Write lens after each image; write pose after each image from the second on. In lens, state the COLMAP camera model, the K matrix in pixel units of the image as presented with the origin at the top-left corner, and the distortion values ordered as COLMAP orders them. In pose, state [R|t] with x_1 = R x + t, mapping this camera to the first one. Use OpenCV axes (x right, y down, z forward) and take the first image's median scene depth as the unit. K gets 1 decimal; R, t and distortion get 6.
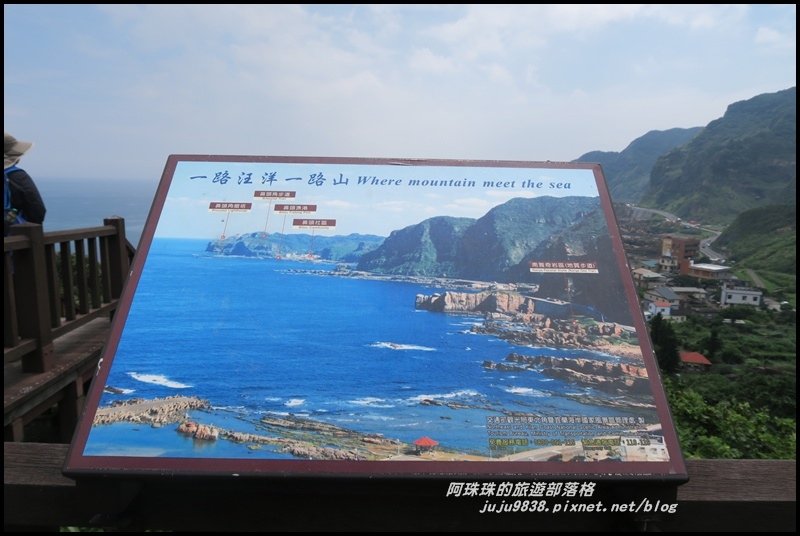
lens RADIAL K [[546.3, 0, 400.0], [0, 546.3, 268.0], [0, 0, 1]] dist [-0.022034, 0.003881]
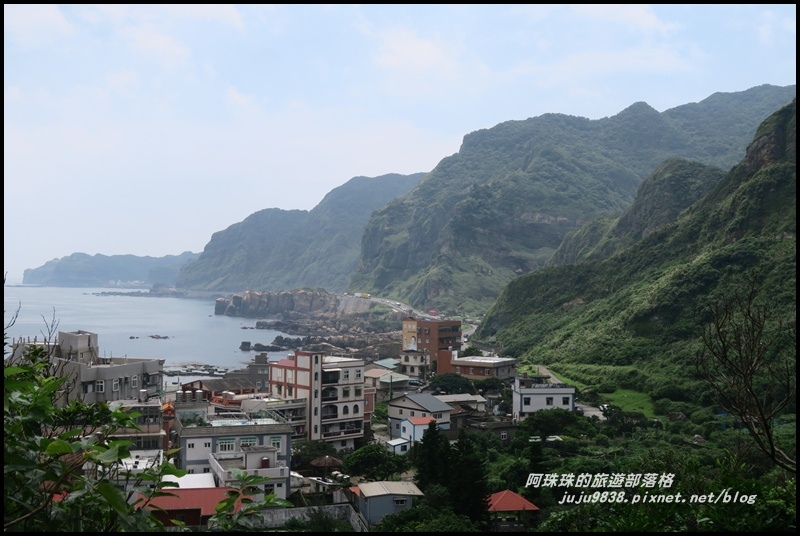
lens RADIAL K [[974.6, 0, 400.0], [0, 974.6, 268.0], [0, 0, 1]] dist [0.002756, 0.010077]
pose [[0.890964, -0.008311, 0.453999, 0.021904], [0.079803, 0.987136, -0.138541, 0.031214], [-0.447007, 0.159665, 0.880166, 0.098672]]
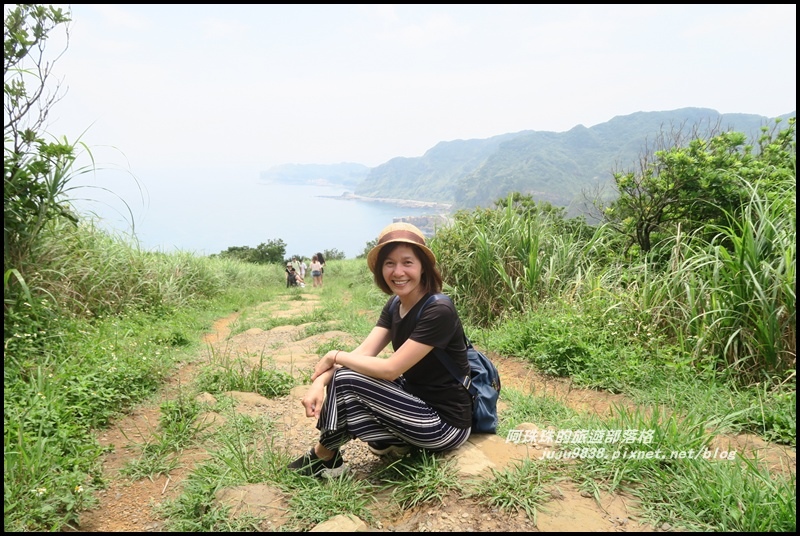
lens RADIAL K [[546.3, 0, 400.0], [0, 546.3, 268.0], [0, 0, 1]] dist [-0.022034, 0.003881]
pose [[0.924119, -0.101882, 0.368273, -0.622658], [0.083627, 0.994359, 0.065240, -0.239359], [-0.372842, -0.029492, 0.927426, -0.785914]]
